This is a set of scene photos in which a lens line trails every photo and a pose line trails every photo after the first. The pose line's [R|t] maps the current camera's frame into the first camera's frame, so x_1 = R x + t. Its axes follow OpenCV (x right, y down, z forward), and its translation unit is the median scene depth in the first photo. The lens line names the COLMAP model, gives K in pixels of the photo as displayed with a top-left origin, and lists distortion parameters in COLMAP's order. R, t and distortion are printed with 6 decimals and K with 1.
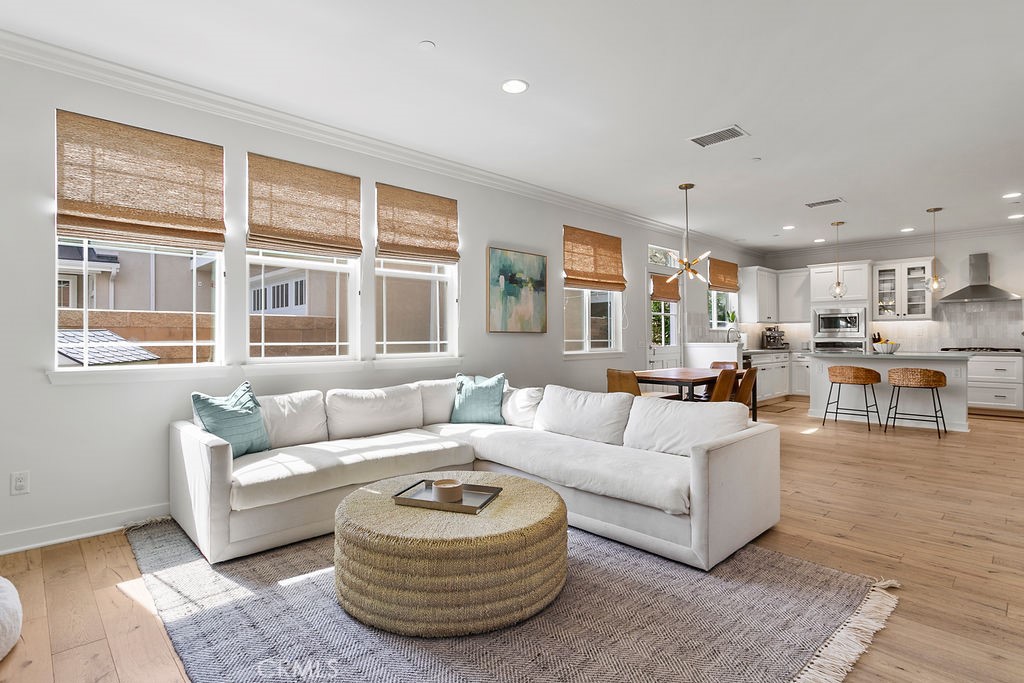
lens RADIAL K [[512.3, 0, 510.5], [0, 512.3, 335.5], [0, 0, 1]] dist [-0.001174, -0.000262]
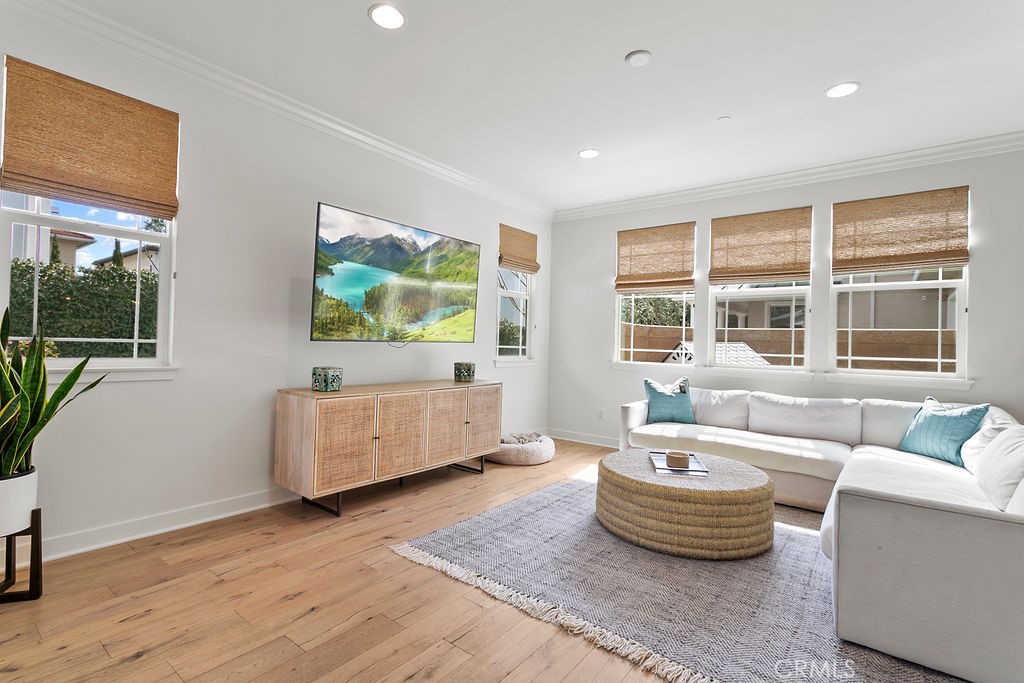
lens RADIAL K [[486.1, 0, 512.0], [0, 486.1, 341.5], [0, 0, 1]] dist [0.002381, 0.000055]
pose [[0.155985, 0.005594, -0.987744, 0.661338], [-0.023493, 0.999722, 0.001952, -0.003816], [0.987480, 0.022900, 0.156073, 0.213117]]
